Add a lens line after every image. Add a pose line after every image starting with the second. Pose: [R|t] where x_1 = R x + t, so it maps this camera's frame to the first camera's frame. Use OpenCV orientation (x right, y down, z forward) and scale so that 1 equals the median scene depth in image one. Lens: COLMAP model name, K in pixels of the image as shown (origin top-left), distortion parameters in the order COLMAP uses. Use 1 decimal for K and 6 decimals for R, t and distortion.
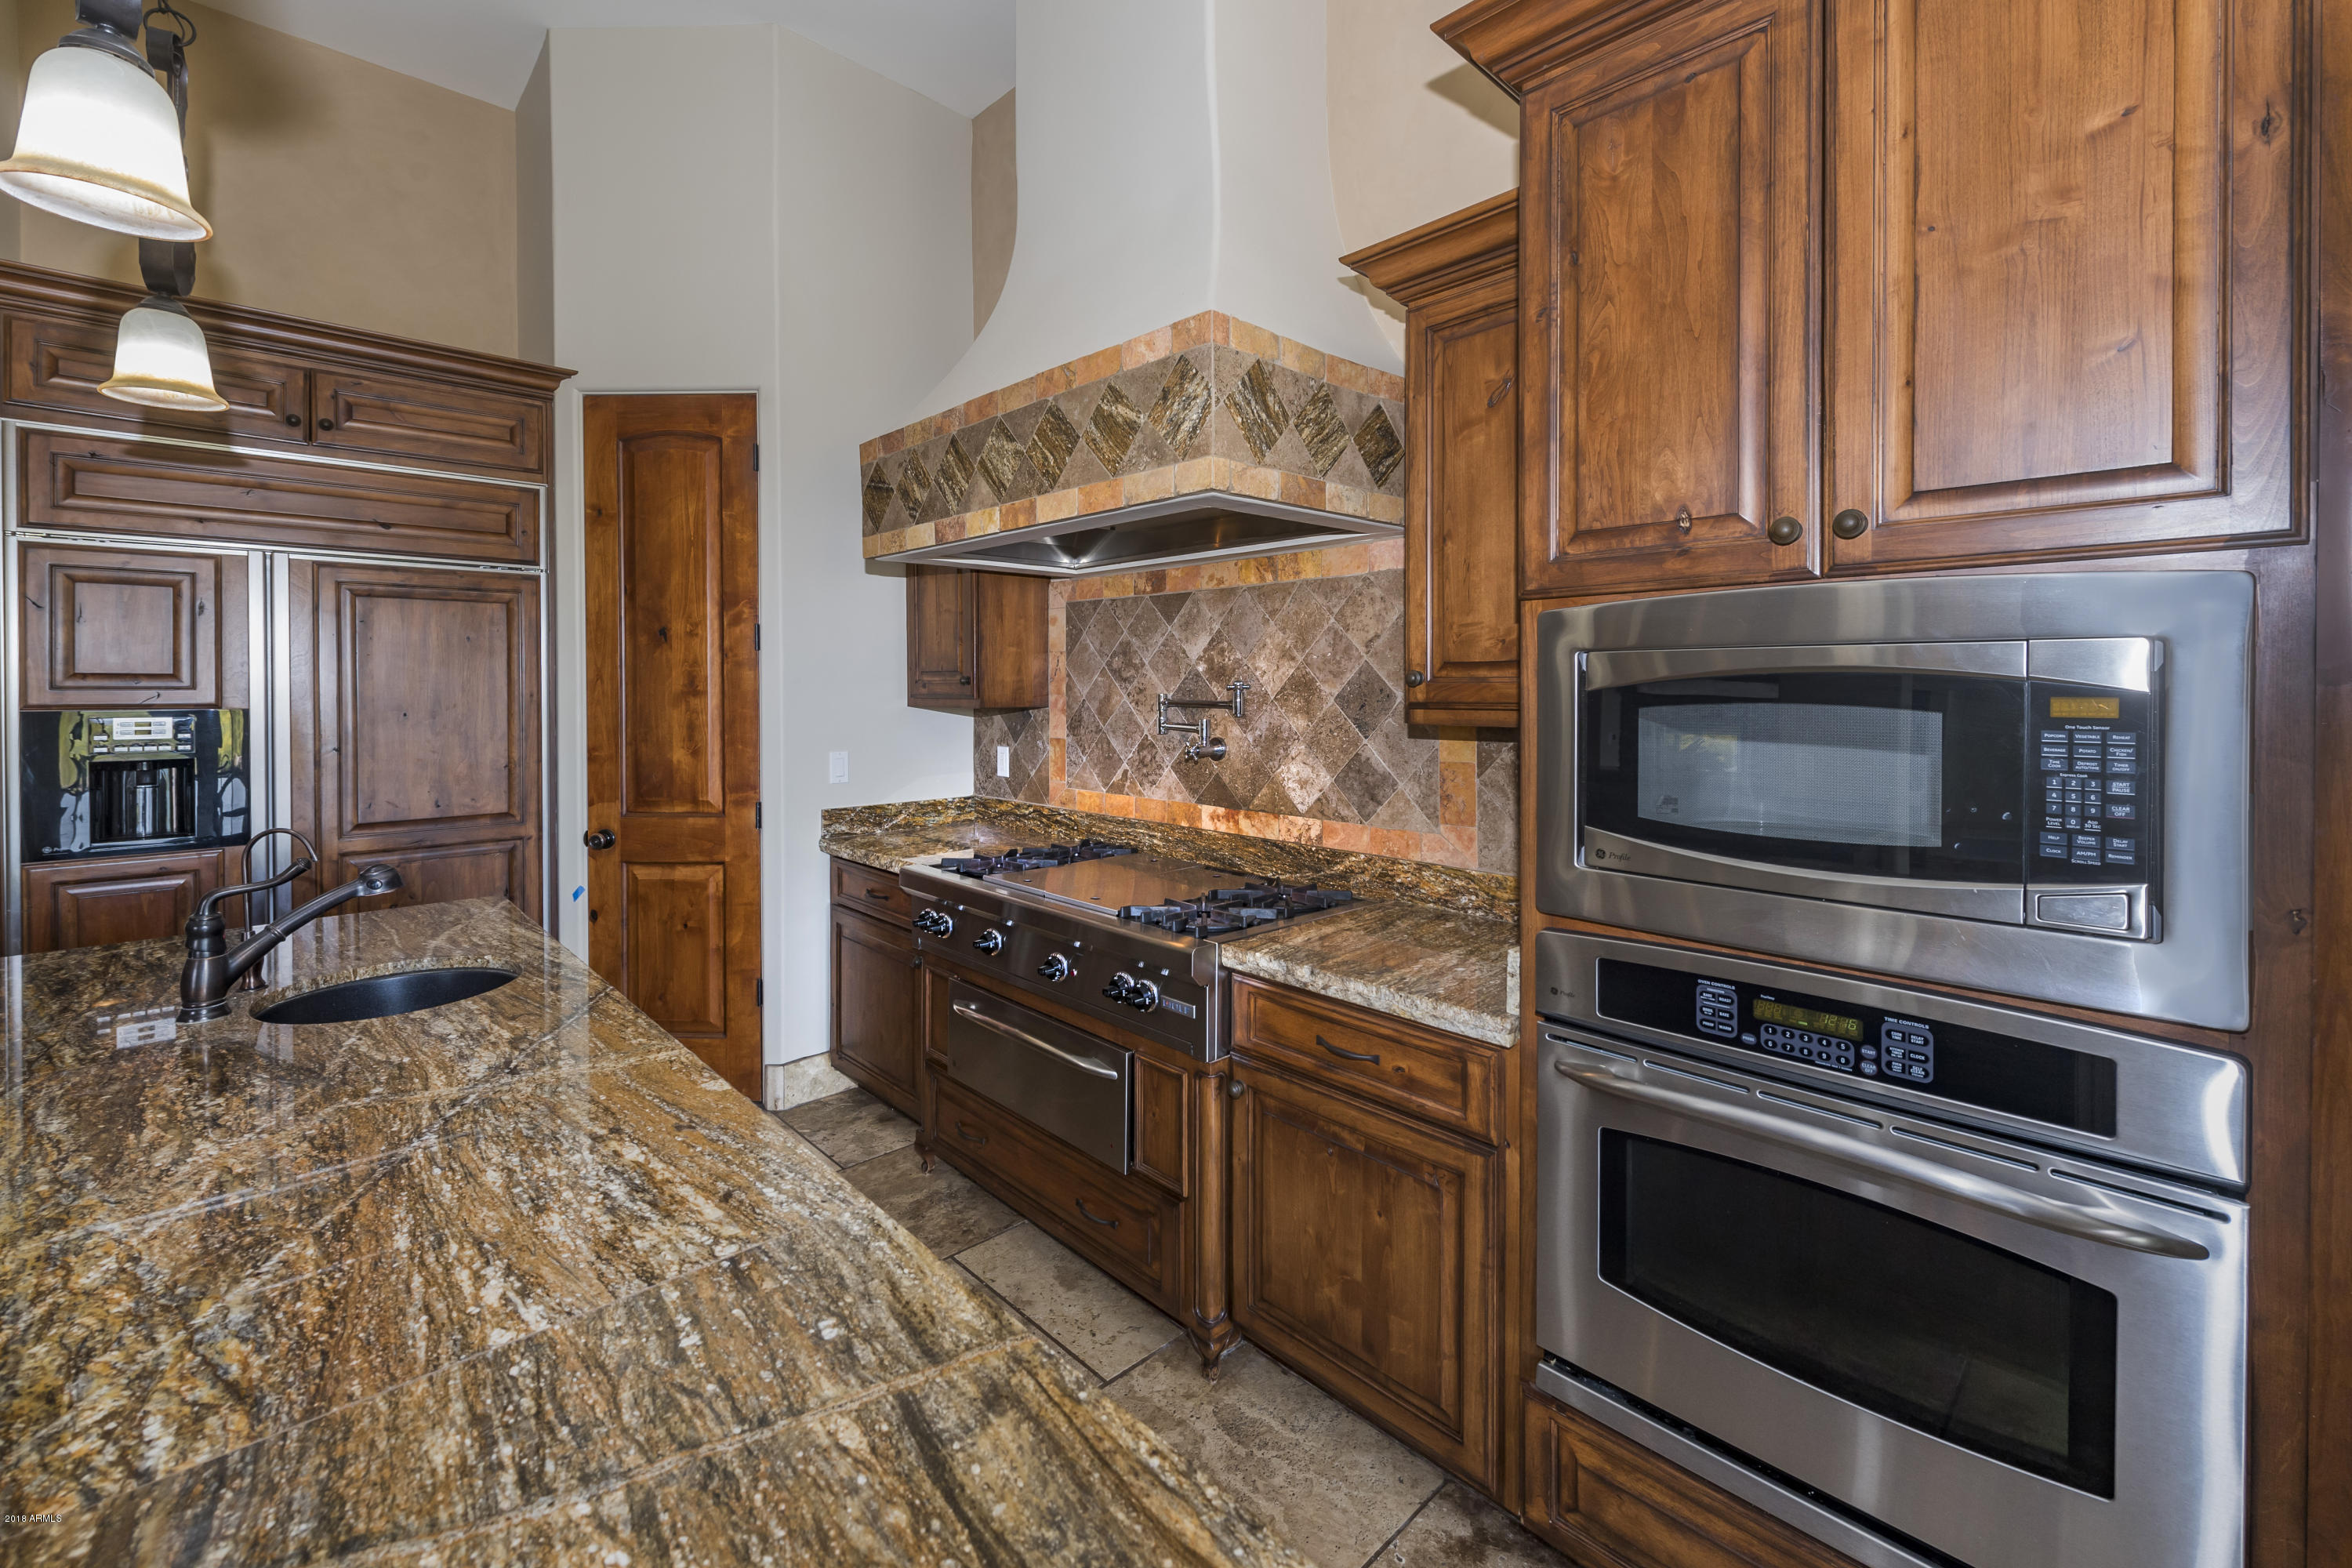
lens RADIAL K [[968.5, 0, 1164.8], [0, 968.5, 697.3], [0, 0, 1]] dist [0.003327, -0.000031]
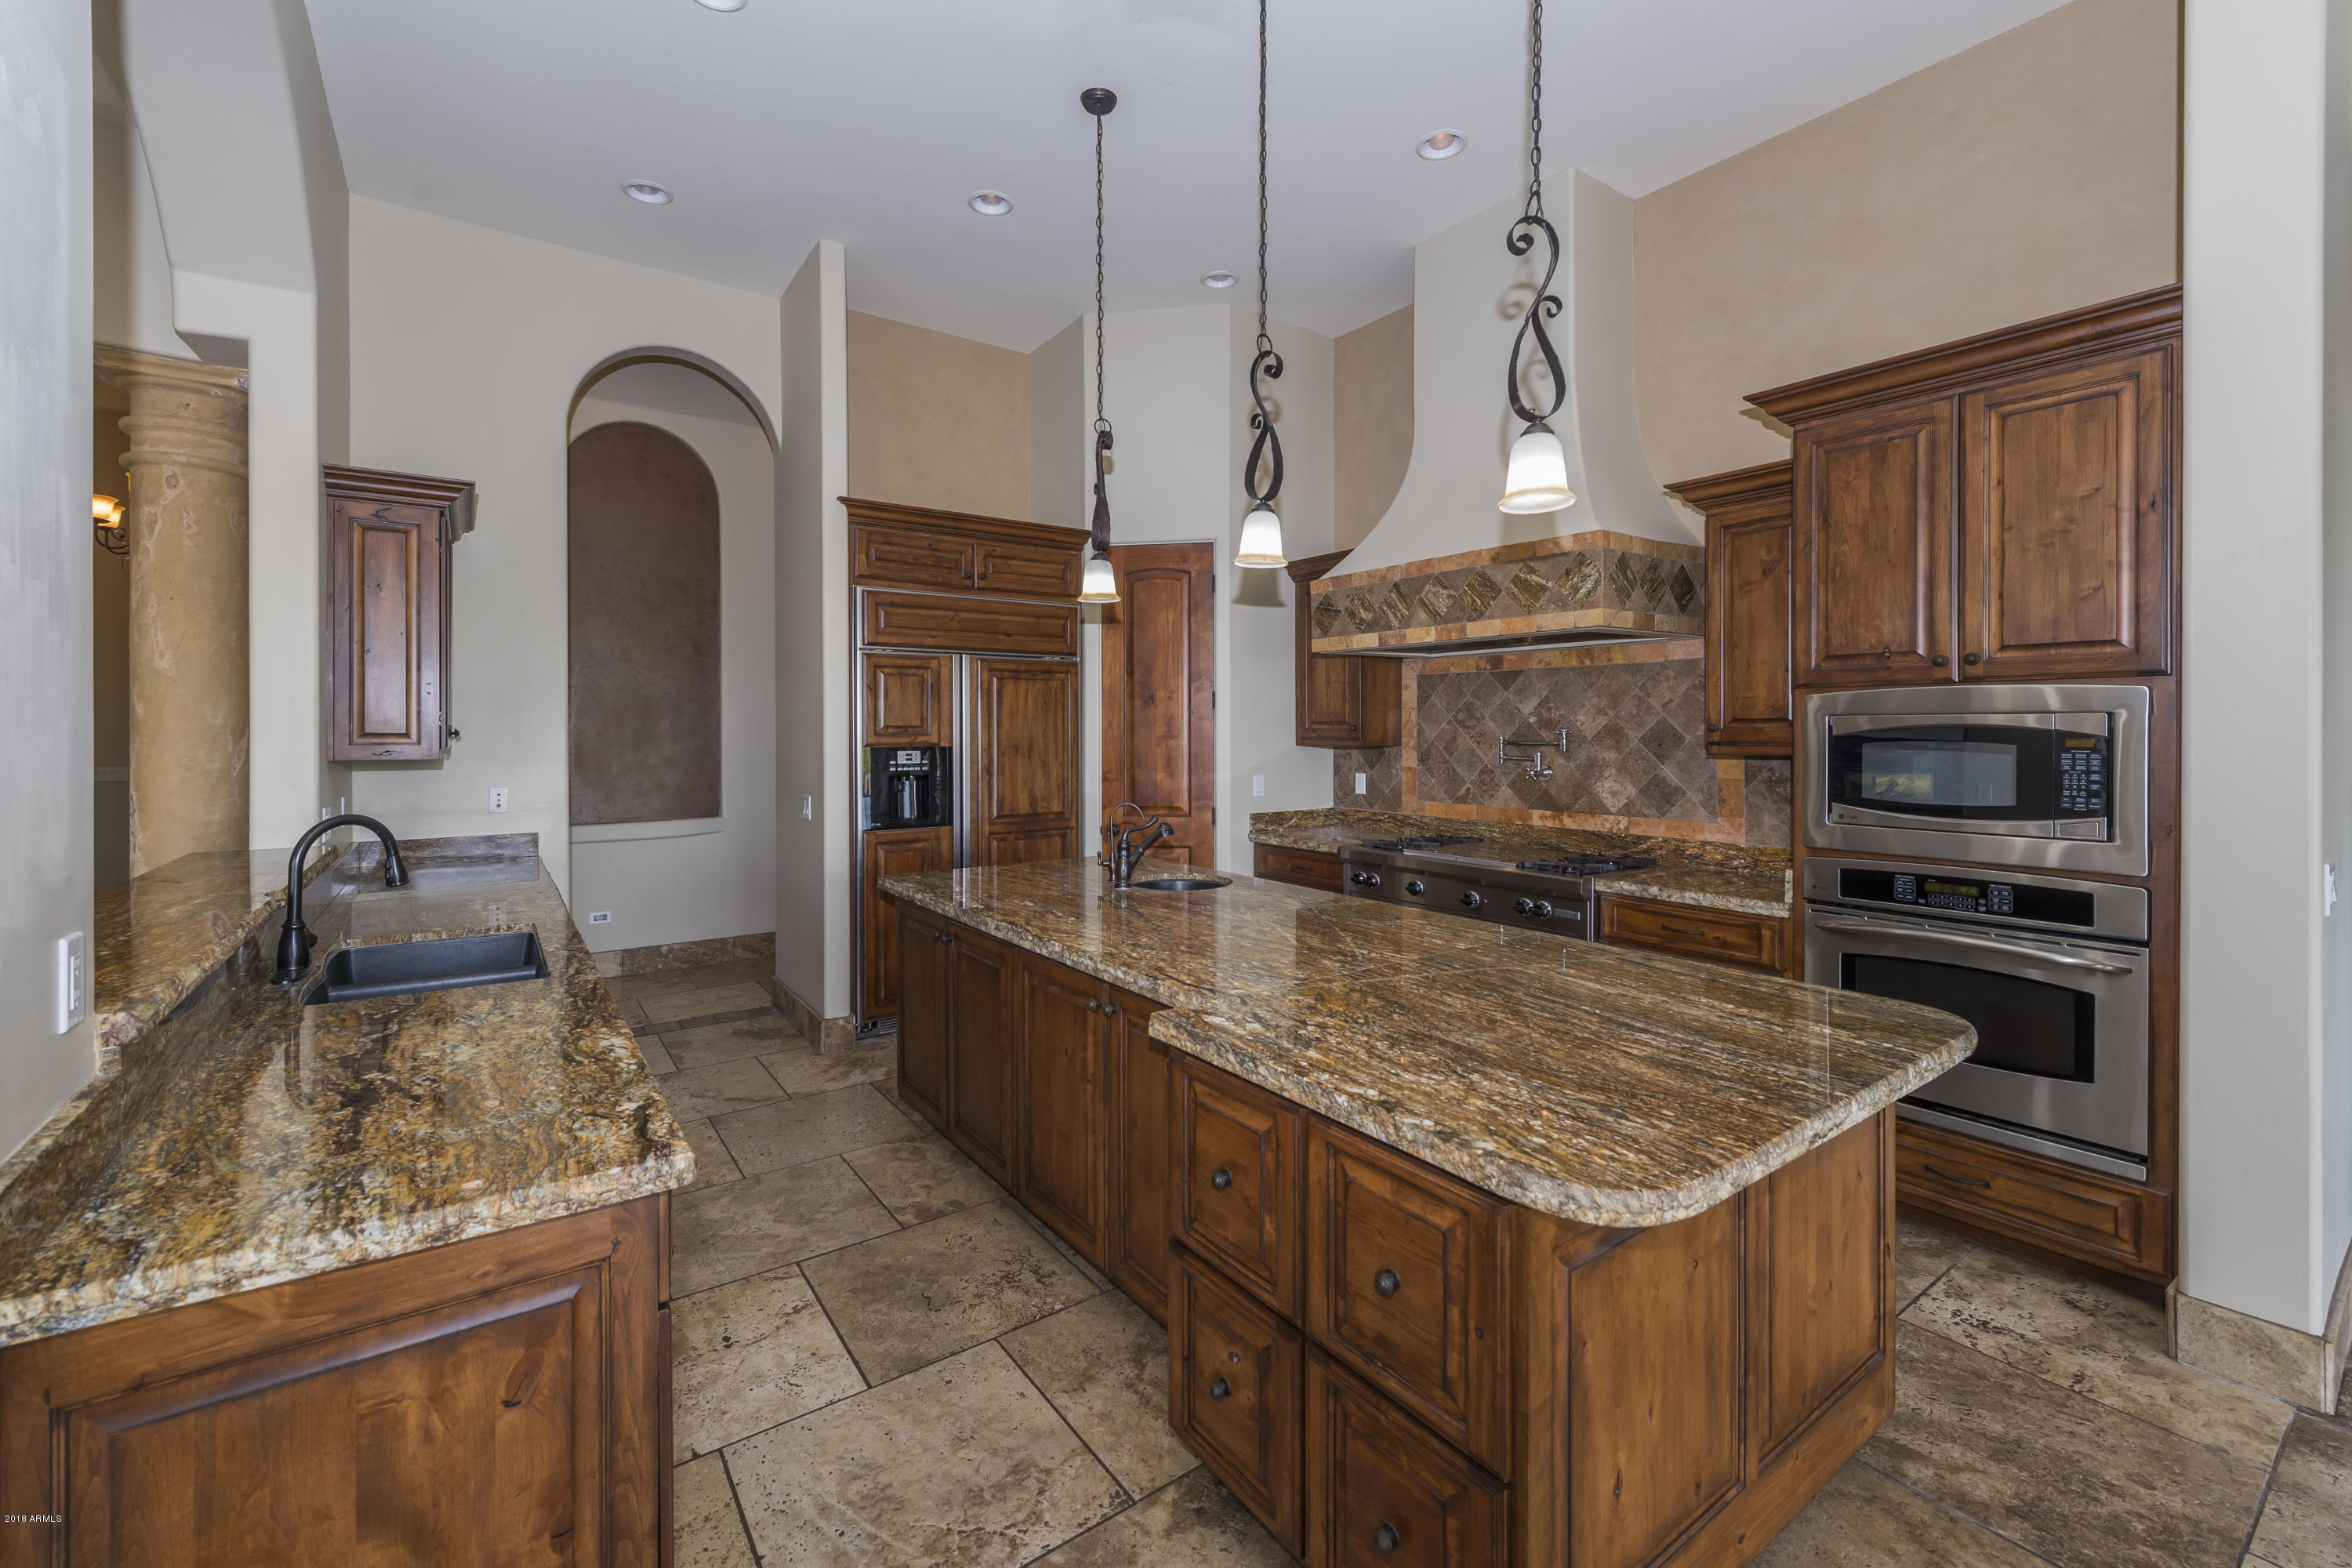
lens RADIAL K [[953.5, 0, 1147.5], [0, 953.5, 737.9], [0, 0, 1]] dist [0.001833, -0.000271]
pose [[0.987063, -0.000706, -0.160330, -0.363047], [0.000400, 0.999998, -0.001941, 0.000969], [0.160332, 0.001851, 0.987061, -0.659154]]
